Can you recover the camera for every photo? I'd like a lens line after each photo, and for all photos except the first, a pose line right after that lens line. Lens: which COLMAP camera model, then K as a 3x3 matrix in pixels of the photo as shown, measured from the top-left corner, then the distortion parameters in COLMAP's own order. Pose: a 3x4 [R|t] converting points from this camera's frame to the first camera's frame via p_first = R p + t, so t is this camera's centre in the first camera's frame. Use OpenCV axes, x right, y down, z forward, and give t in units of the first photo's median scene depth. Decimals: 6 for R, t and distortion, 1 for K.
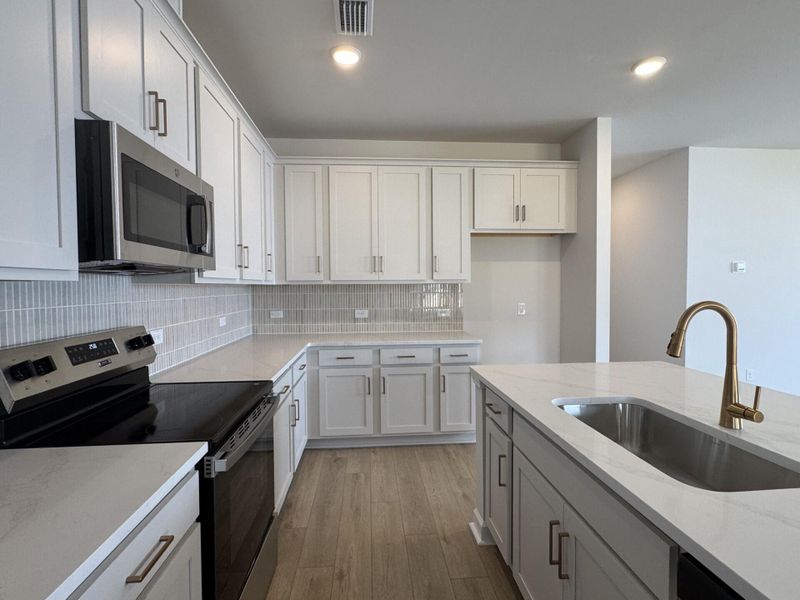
lens RADIAL K [[395.5, 0, 399.0], [0, 395.5, 298.1], [0, 0, 1]] dist [-0.000451, 0.000535]
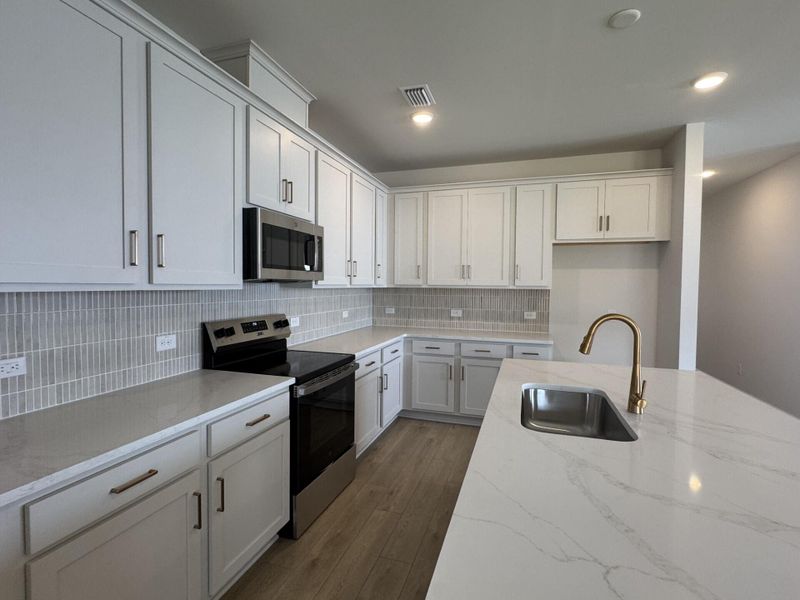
lens RADIAL K [[395.5, 0, 399.0], [0, 395.5, 298.1], [0, 0, 1]] dist [-0.000451, 0.000535]
pose [[0.923461, 0.029565, -0.382552, 0.239774], [-0.028069, 0.999561, 0.009495, -0.014083], [0.382665, 0.001970, 0.923885, -0.189796]]
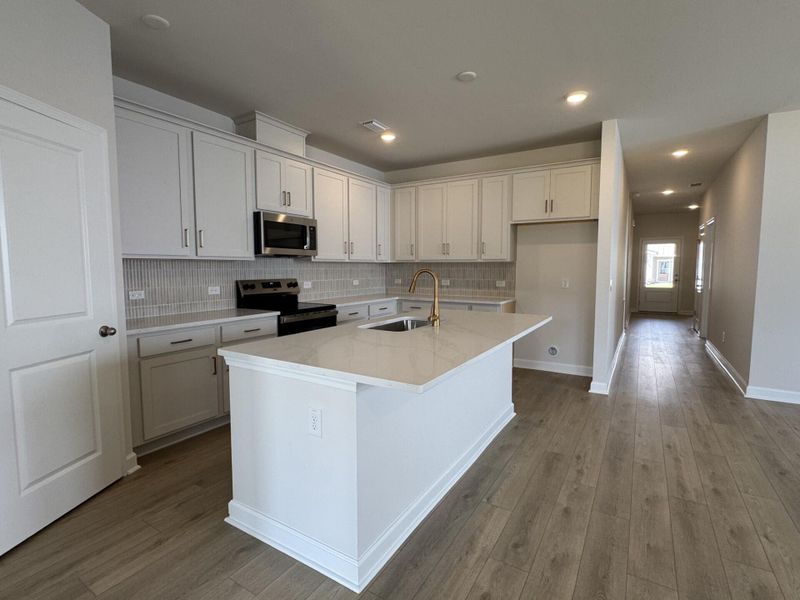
lens RADIAL K [[395.5, 0, 399.0], [0, 395.5, 298.1], [0, 0, 1]] dist [-0.000451, 0.000535]
pose [[0.805763, 0.054029, -0.589769, 0.772775], [-0.023549, 0.997965, 0.059251, 0.017673], [0.591770, -0.033853, 0.805396, -0.352552]]
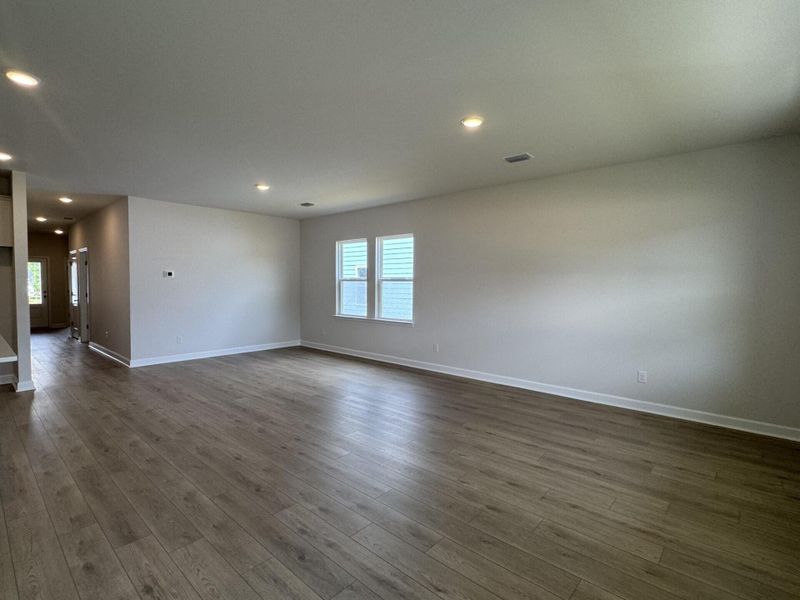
lens RADIAL K [[395.5, 0, 399.0], [0, 395.5, 298.1], [0, 0, 1]] dist [-0.000451, 0.000535]
pose [[0.728954, -0.010421, 0.684483, 0.562159], [0.007013, 0.999945, 0.007755, 0.019362], [-0.684526, -0.000853, 0.728988, -1.104622]]
